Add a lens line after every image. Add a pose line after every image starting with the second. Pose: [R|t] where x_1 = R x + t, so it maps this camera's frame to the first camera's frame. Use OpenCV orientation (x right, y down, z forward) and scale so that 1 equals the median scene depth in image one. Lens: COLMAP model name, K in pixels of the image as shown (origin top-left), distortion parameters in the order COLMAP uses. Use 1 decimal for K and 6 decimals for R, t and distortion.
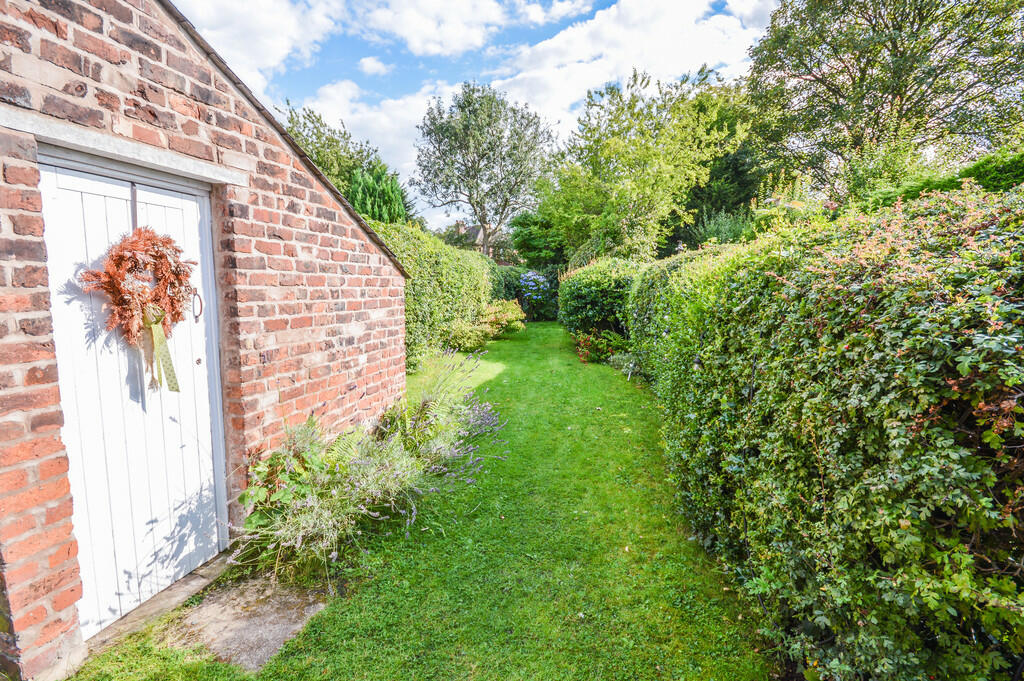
lens RADIAL K [[469.9, 0, 519.3], [0, 469.9, 341.2], [0, 0, 1]] dist [-0.018676, -0.000882]
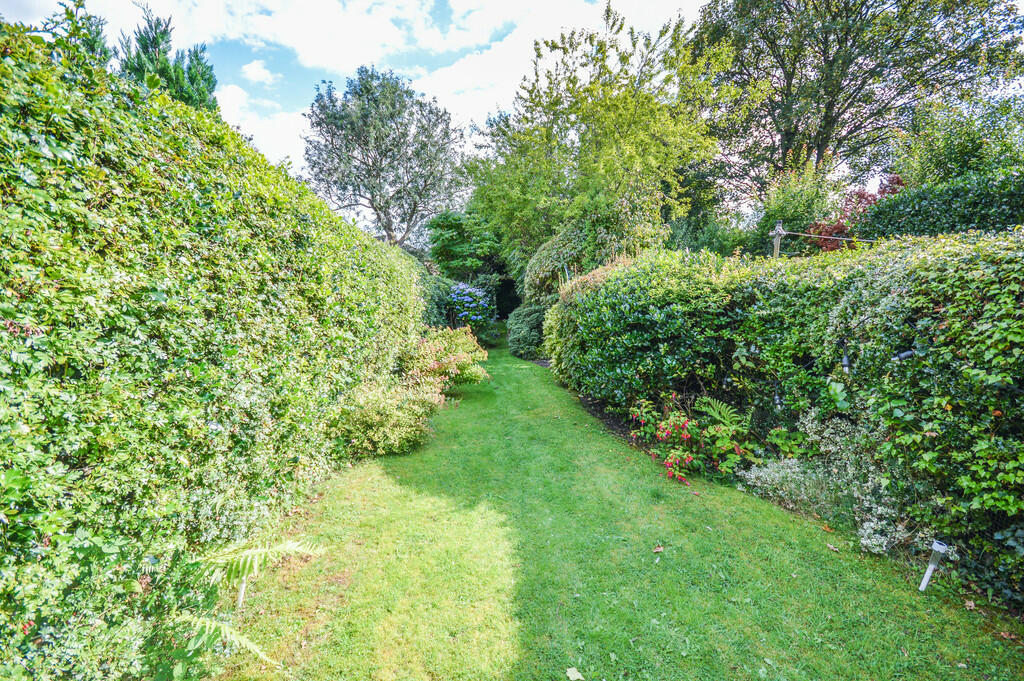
lens RADIAL K [[439.3, 0, 511.9], [0, 439.3, 339.6], [0, 0, 1]] dist [0.001990, 0.000178]
pose [[0.979306, -0.033067, 0.199665, -0.046222], [0.038578, 0.998973, -0.023774, -0.041825], [-0.198674, 0.030985, 0.979576, 0.329996]]
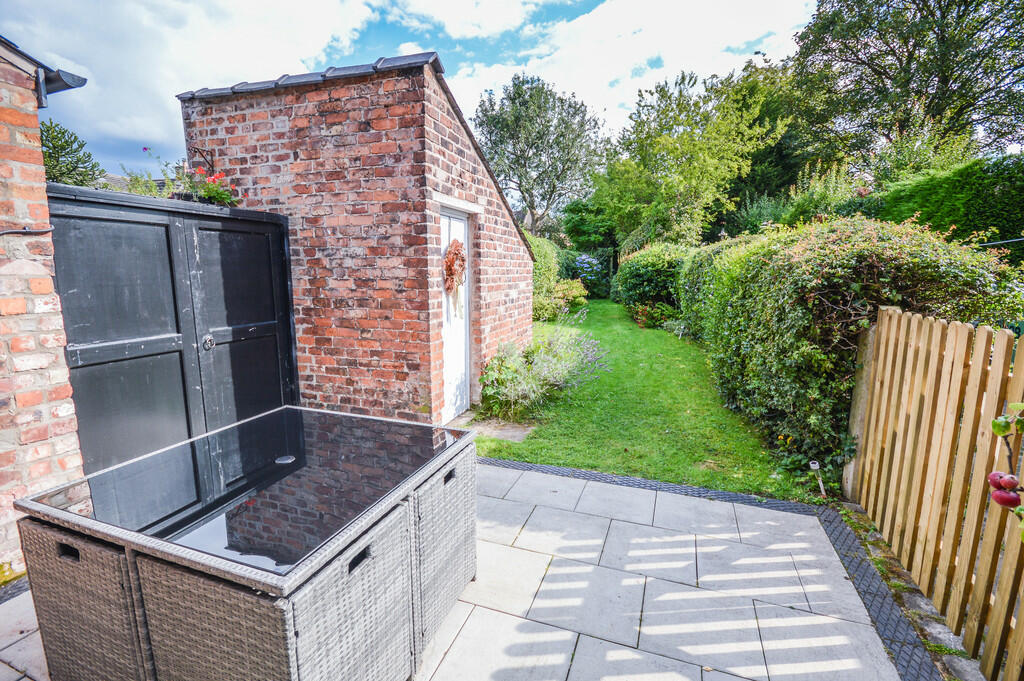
lens RADIAL K [[469.9, 0, 513.3], [0, 469.9, 341.9], [0, 0, 1]] dist [-0.018676, -0.000882]
pose [[0.996011, 0.002705, -0.089190, -0.048604], [0.000609, 0.999311, 0.037114, 0.018754], [0.089229, -0.037020, 0.995323, -0.146241]]
